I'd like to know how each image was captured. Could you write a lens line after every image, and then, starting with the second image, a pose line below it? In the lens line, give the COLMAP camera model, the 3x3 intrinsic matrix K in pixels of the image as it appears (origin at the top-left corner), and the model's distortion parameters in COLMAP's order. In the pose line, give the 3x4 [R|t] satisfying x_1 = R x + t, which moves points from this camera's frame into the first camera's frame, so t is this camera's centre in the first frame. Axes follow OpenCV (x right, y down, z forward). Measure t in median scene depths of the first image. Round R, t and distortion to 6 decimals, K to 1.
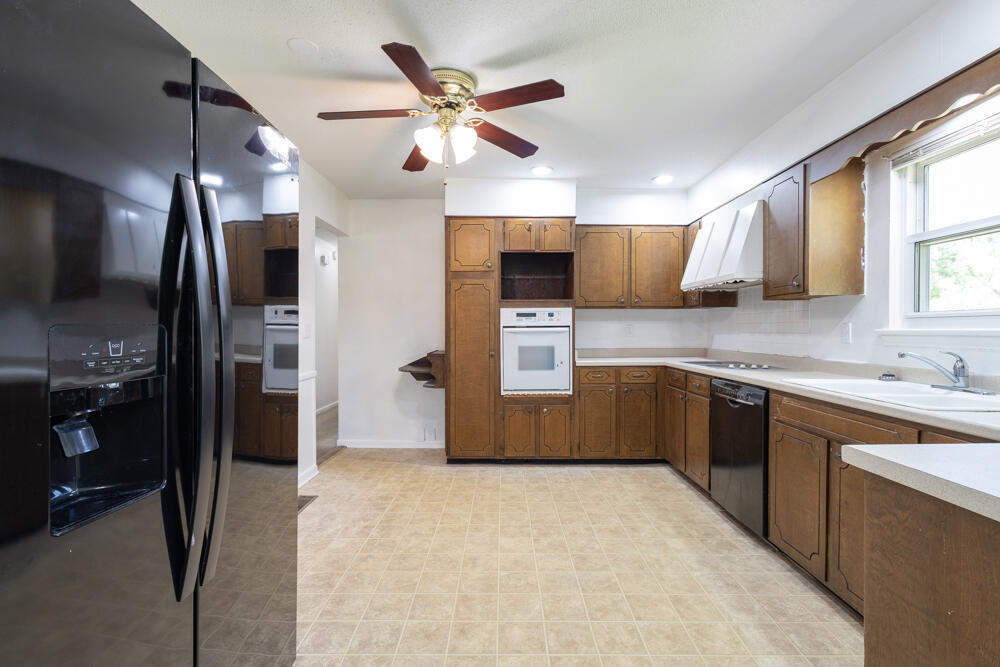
lens RADIAL K [[460.6, 0, 497.6], [0, 460.6, 334.2], [0, 0, 1]] dist [0.012971, -0.003350]
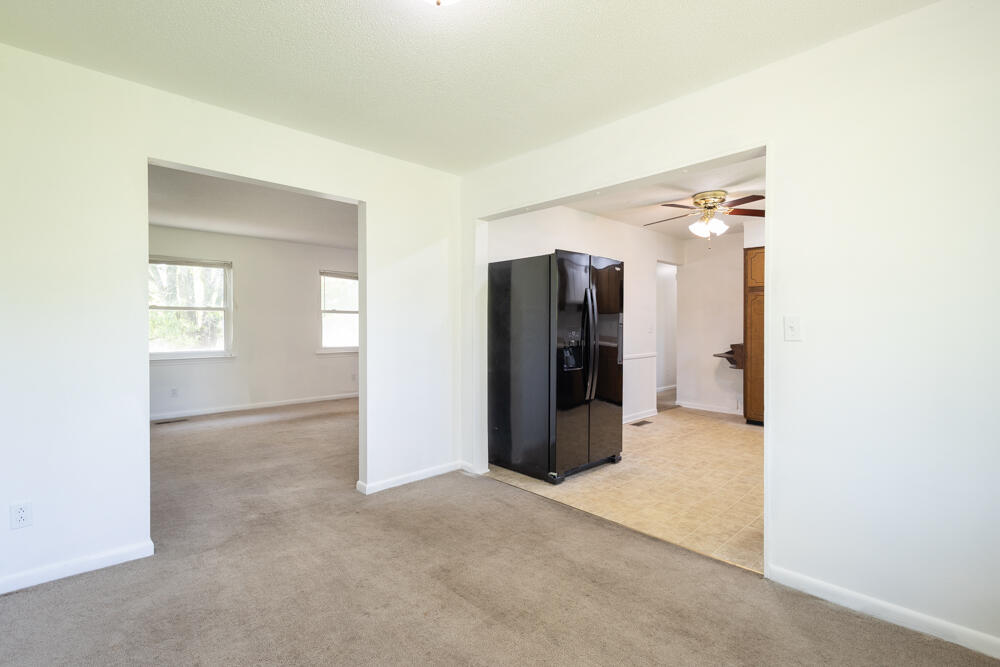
lens RADIAL K [[460.6, 0, 497.5], [0, 460.6, 325.2], [0, 0, 1]] dist [0.012971, -0.003350]
pose [[0.696750, 0.002049, -0.717311, 0.522079], [-0.009327, 0.999937, -0.006204, -0.004110], [0.717254, 0.011013, 0.696725, -0.741406]]
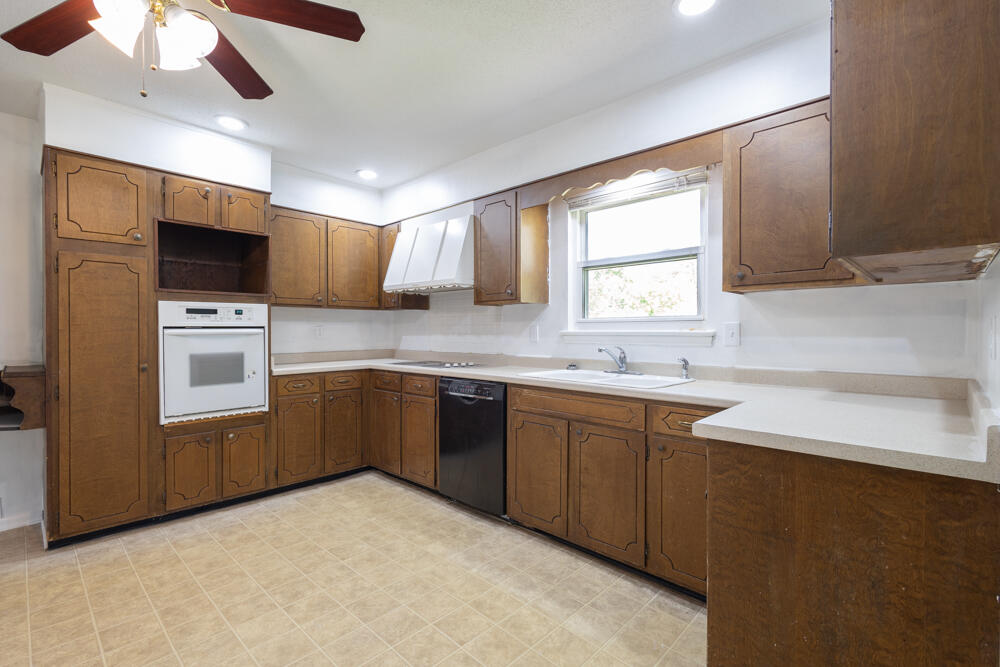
lens RADIAL K [[460.6, 0, 496.2], [0, 460.6, 334.5], [0, 0, 1]] dist [0.012971, -0.003350]
pose [[0.689267, -0.006054, 0.724483, -0.205699], [0.007332, 0.999972, 0.001380, -0.002828], [-0.724471, 0.004361, 0.689292, 0.199989]]
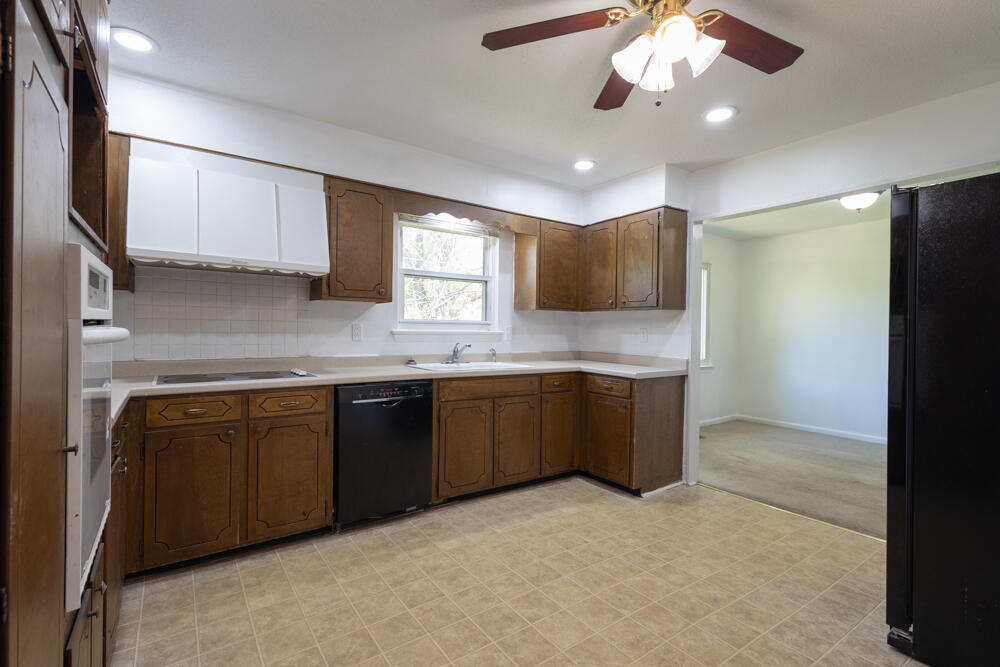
lens RADIAL K [[460.6, 0, 500.1], [0, 460.6, 336.3], [0, 0, 1]] dist [0.012971, -0.003350]
pose [[-0.590449, -0.019178, 0.806847, -0.421347], [-0.006098, 0.999795, 0.019302, -0.018003], [-0.807052, 0.006477, -0.590445, 1.314267]]
